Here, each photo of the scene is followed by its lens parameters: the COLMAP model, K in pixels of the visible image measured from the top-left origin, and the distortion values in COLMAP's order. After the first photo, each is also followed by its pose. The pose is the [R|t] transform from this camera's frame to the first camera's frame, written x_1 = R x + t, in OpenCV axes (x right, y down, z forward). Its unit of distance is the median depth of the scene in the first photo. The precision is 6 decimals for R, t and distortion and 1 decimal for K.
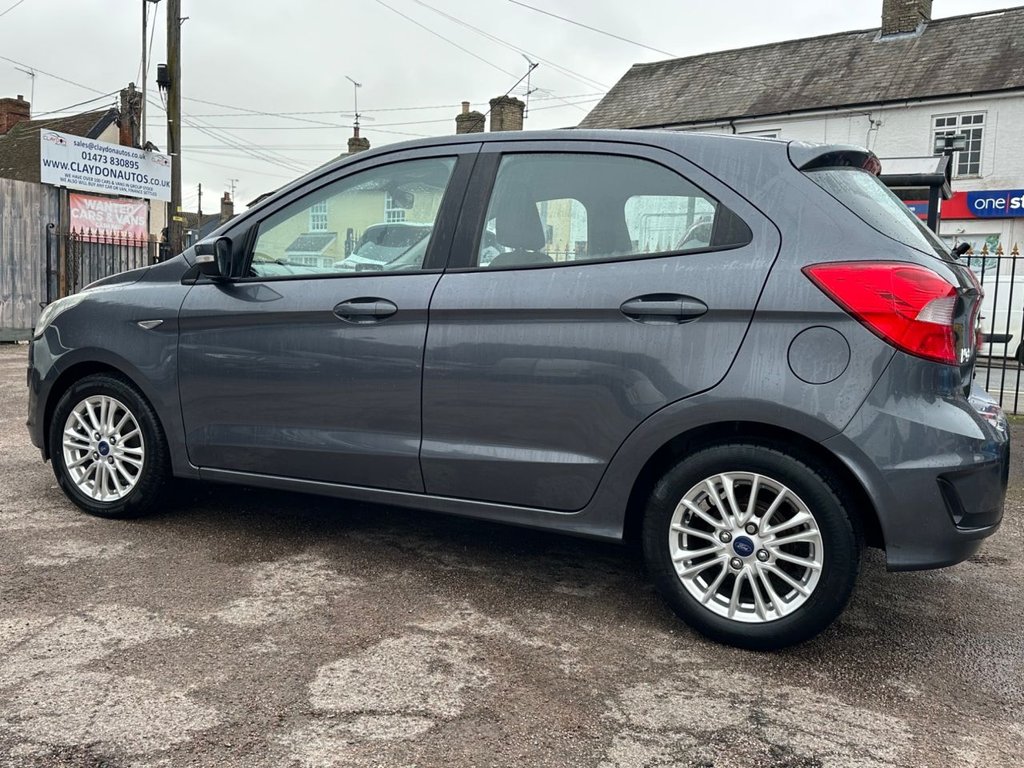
lens RADIAL K [[932.8, 0, 504.5], [0, 932.8, 385.5], [0, 0, 1]] dist [0.158243, -0.304543]
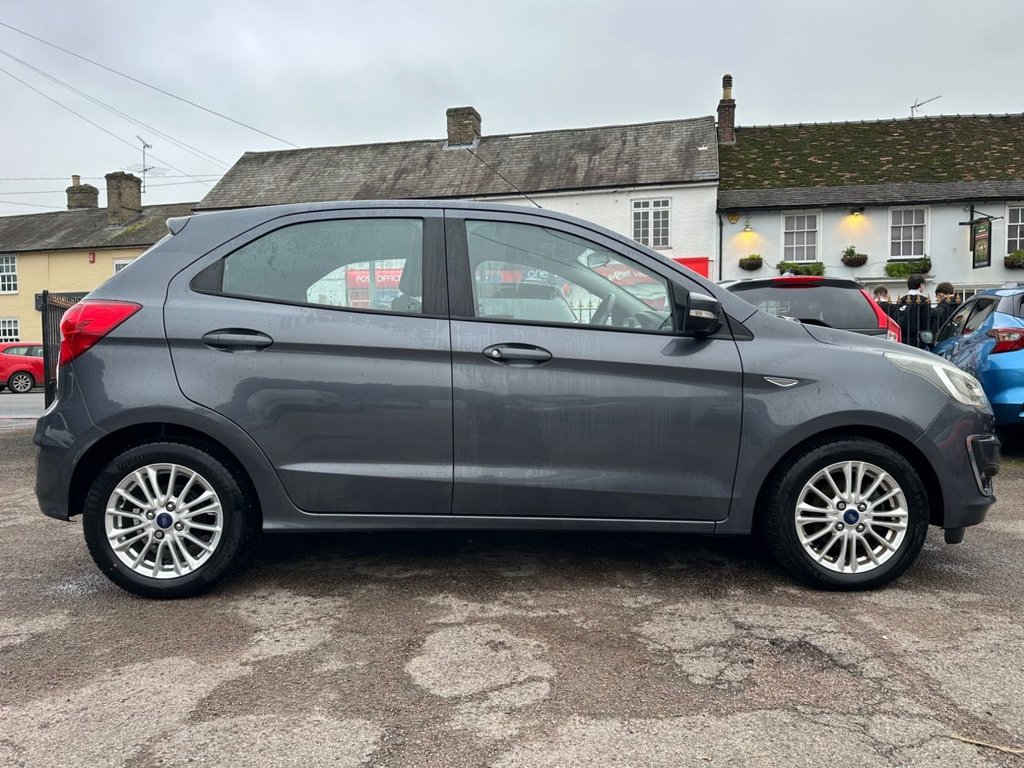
lens RADIAL K [[787.5, 0, 515.2], [0, 787.5, 389.3], [0, 0, 1]] dist [0.101810, -0.161547]
pose [[0.886901, -0.069315, 0.456730, -0.403421], [0.089889, 0.995676, -0.023444, 0.002104], [-0.453130, 0.061847, 0.889296, 0.068457]]
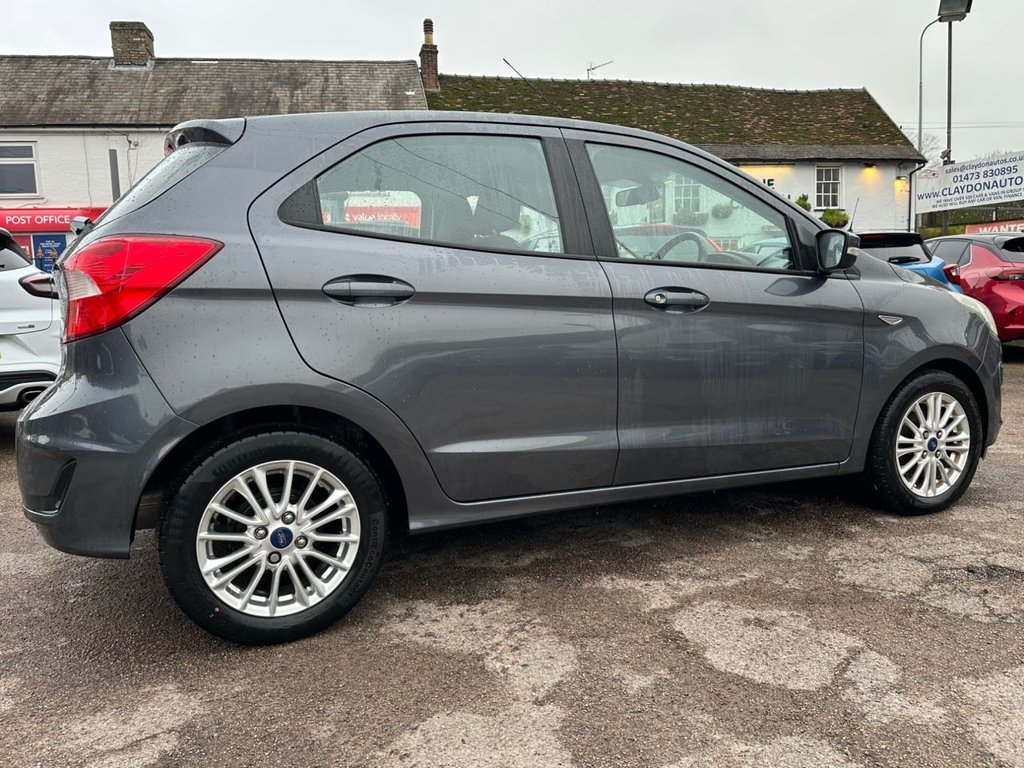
lens RADIAL K [[792.6, 0, 514.6], [0, 792.6, 387.1], [0, 0, 1]] dist [0.060905, -0.083078]
pose [[0.629619, -0.149031, 0.762476, -0.746044], [0.135109, 0.987478, 0.081441, -0.063910], [-0.765065, 0.051741, 0.641871, 0.516031]]
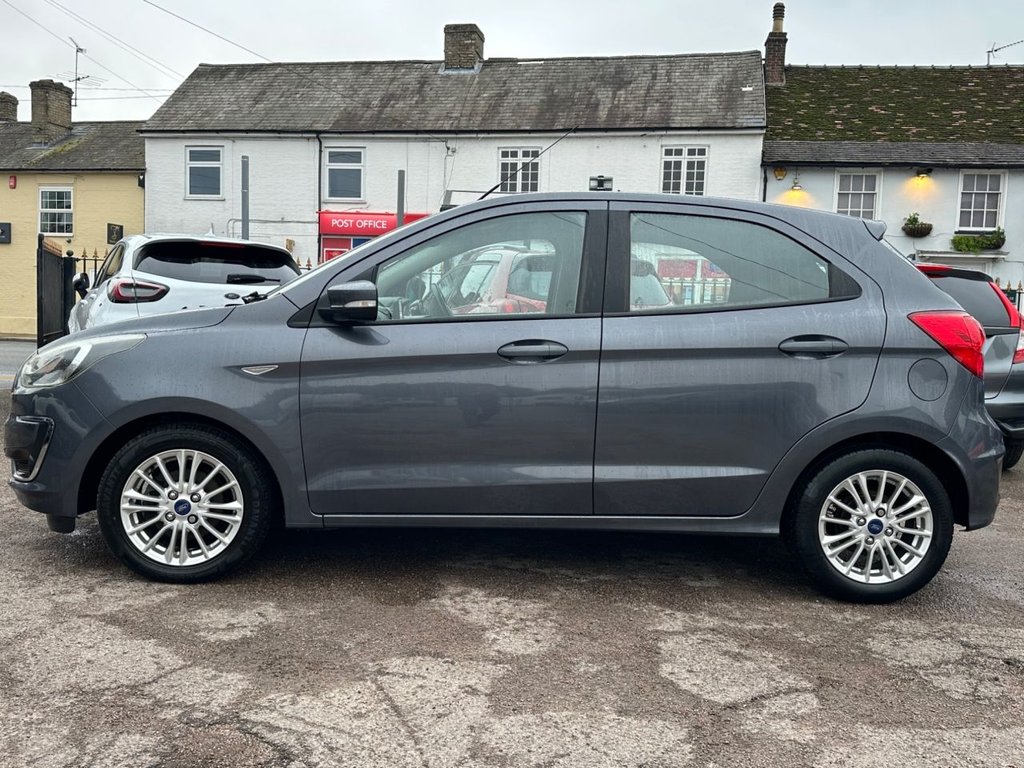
lens RADIAL K [[933.1, 0, 508.1], [0, 933.1, 385.8], [0, 0, 1]] dist [0.145928, -0.276051]
pose [[0.877025, -0.044836, 0.478348, -0.731161], [0.046651, 0.998878, 0.008094, -0.053801], [-0.478175, 0.015217, 0.878133, 0.072368]]
